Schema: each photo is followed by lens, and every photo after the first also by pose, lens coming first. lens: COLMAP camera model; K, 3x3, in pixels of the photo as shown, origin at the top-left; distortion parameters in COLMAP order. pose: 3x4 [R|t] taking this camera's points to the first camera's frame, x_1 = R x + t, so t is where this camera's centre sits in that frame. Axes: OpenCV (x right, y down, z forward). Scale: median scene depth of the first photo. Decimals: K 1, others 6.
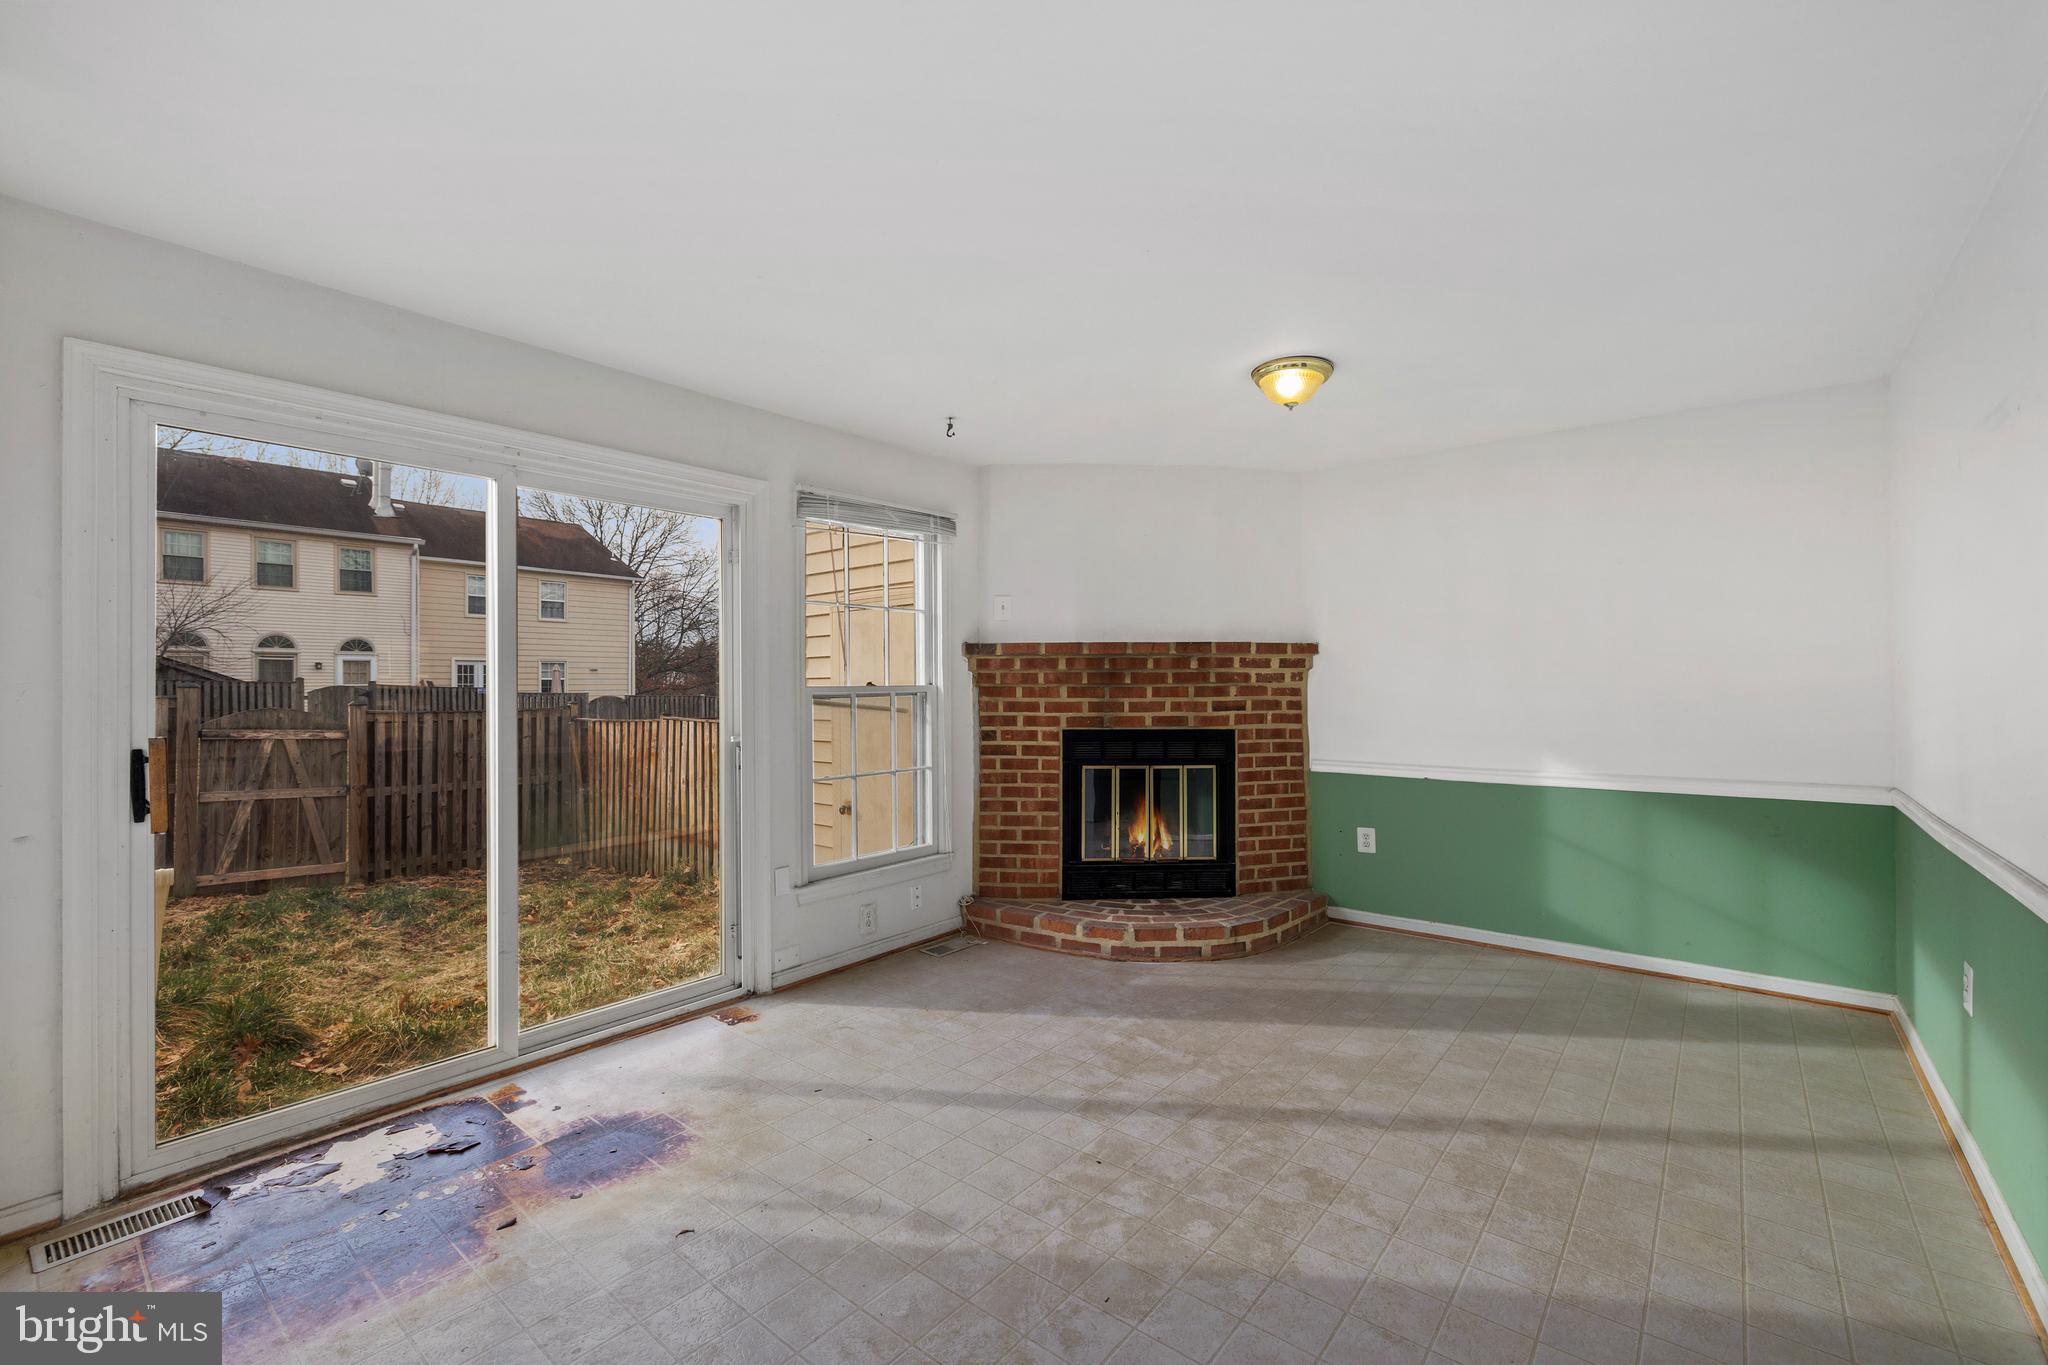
lens RADIAL K [[861.9, 0, 1009.7], [0, 861.9, 683.1], [0, 0, 1]] dist [-0.002145, -0.000403]
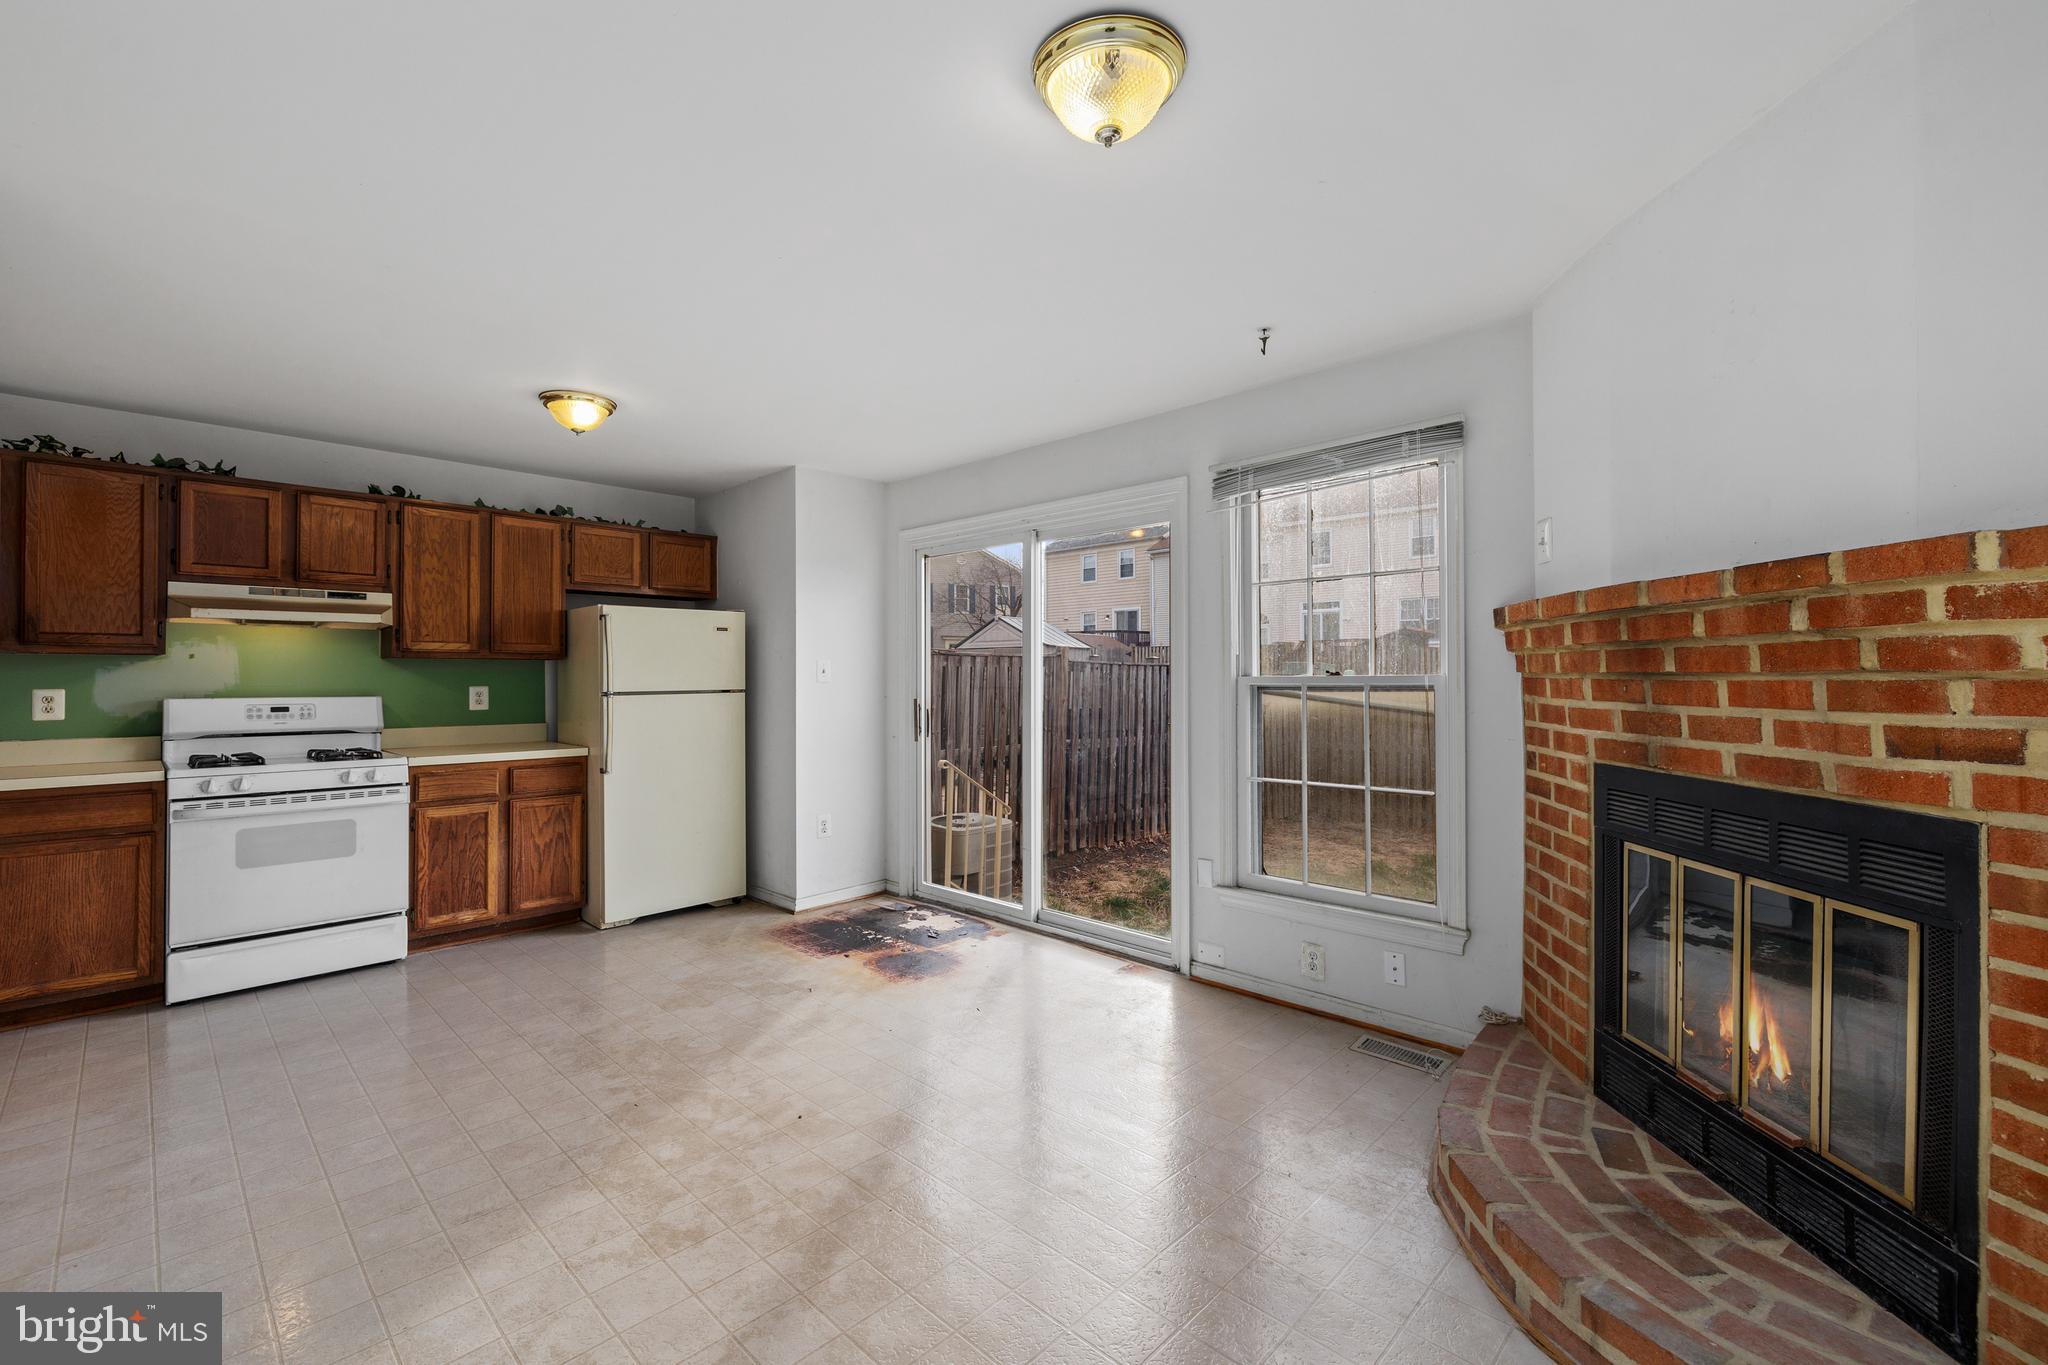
lens RADIAL K [[854.9, 0, 1010.8], [0, 854.9, 673.4], [0, 0, 1]] dist [-0.001224, -0.000110]
pose [[-0.076798, 0.001373, -0.997046, 0.591546], [0.006586, 0.999978, 0.000869, -0.001703], [0.997025, -0.006500, -0.076805, 0.690195]]
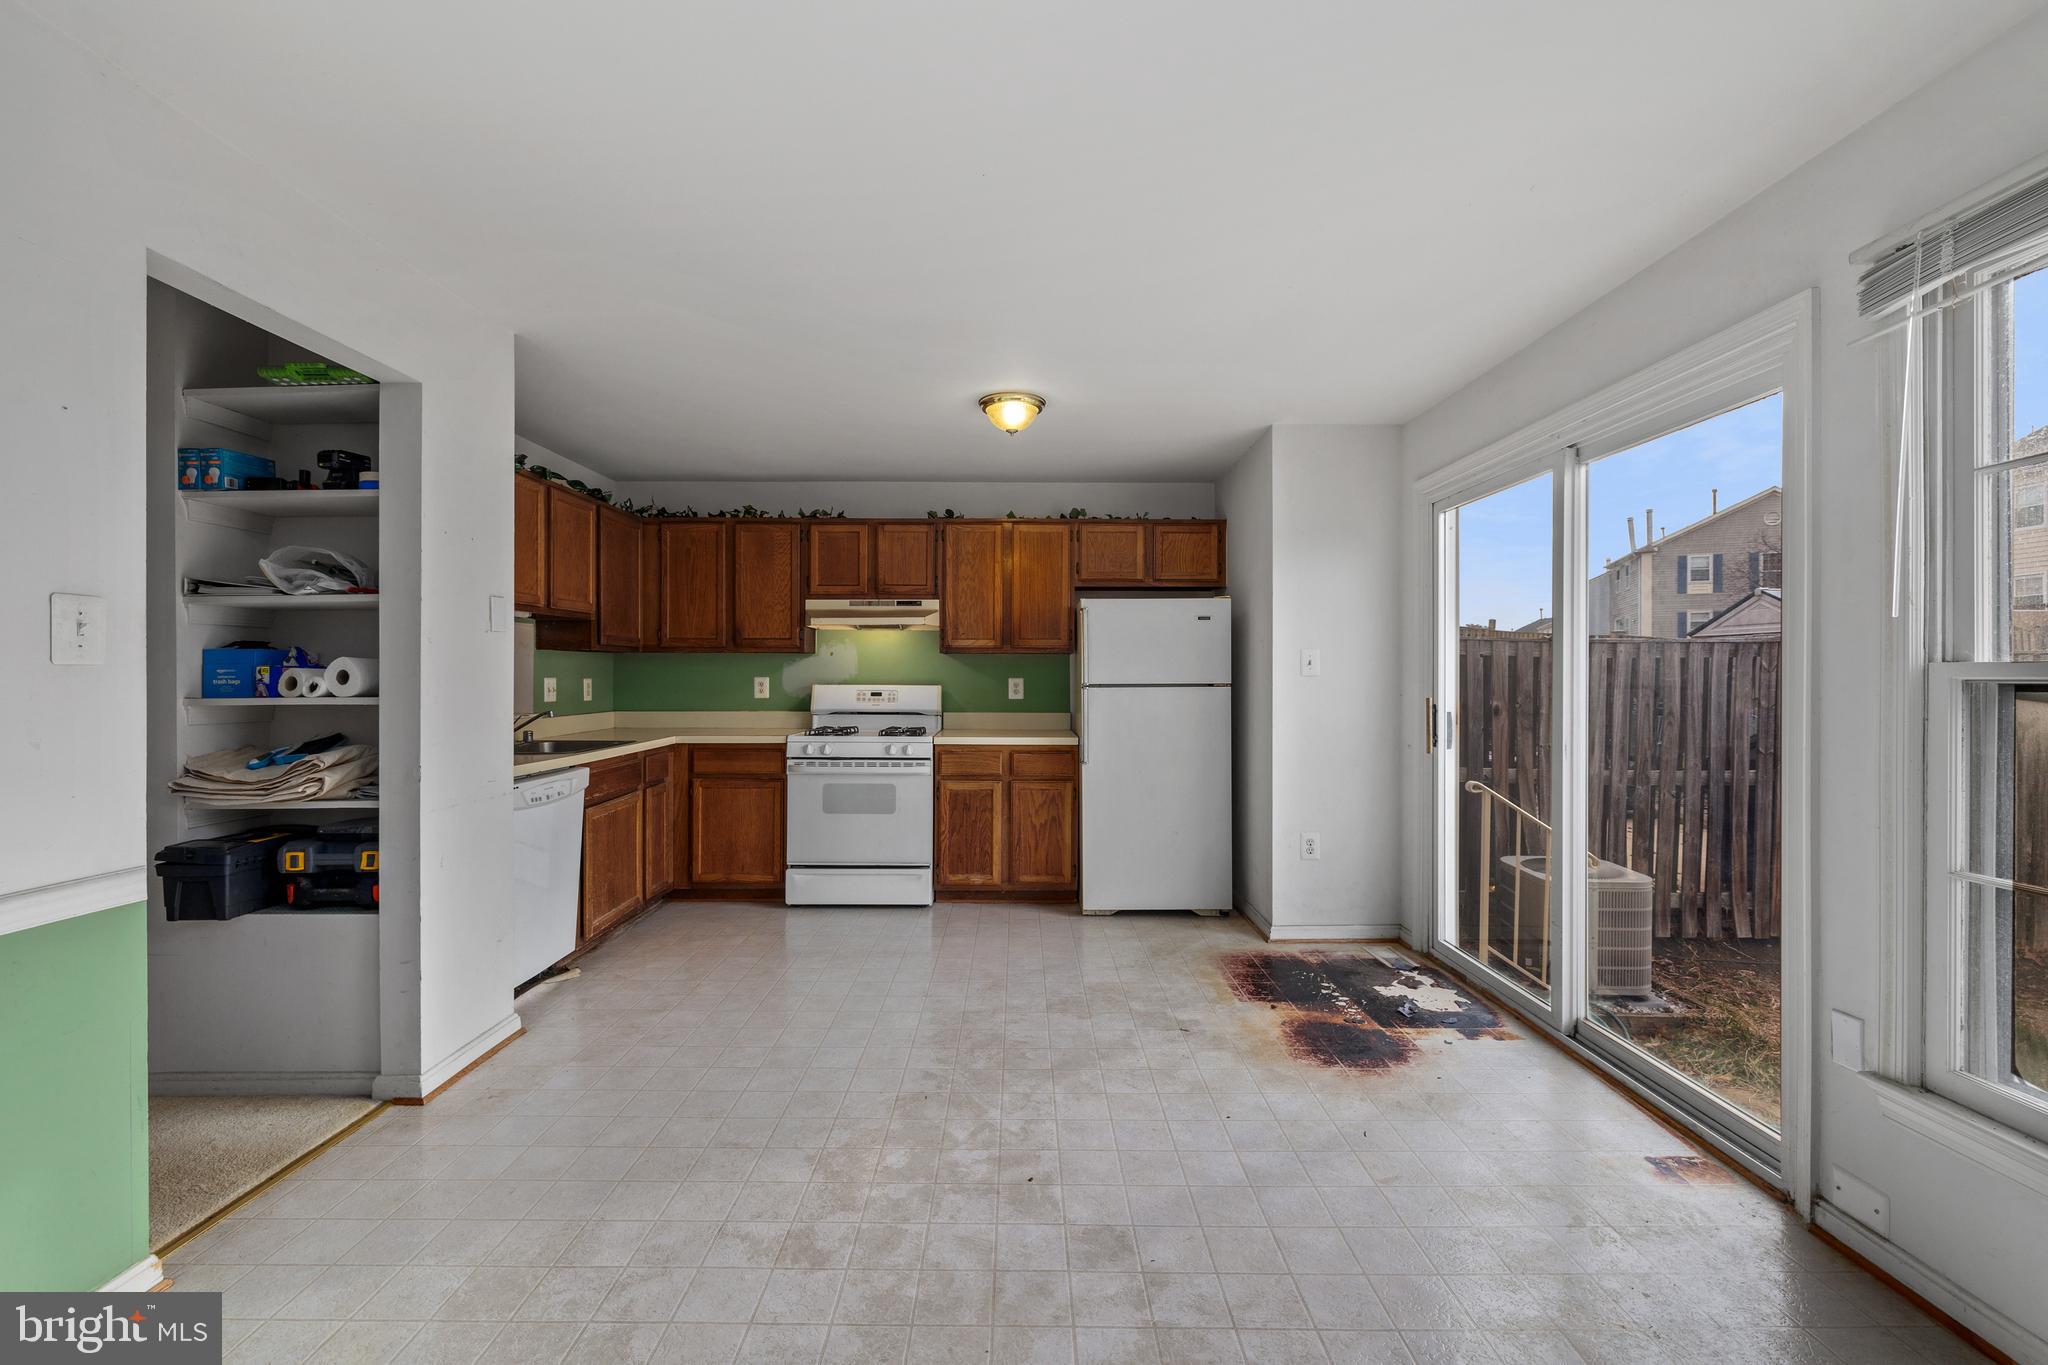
lens RADIAL K [[855.2, 0, 1021.2], [0, 855.2, 674.9], [0, 0, 1]] dist [0.000303, -0.000255]
pose [[-0.764042, 0.003149, -0.645159, 0.358851], [0.004746, 0.999988, -0.000739, 0.007161], [0.645149, -0.003626, -0.764048, 0.867023]]
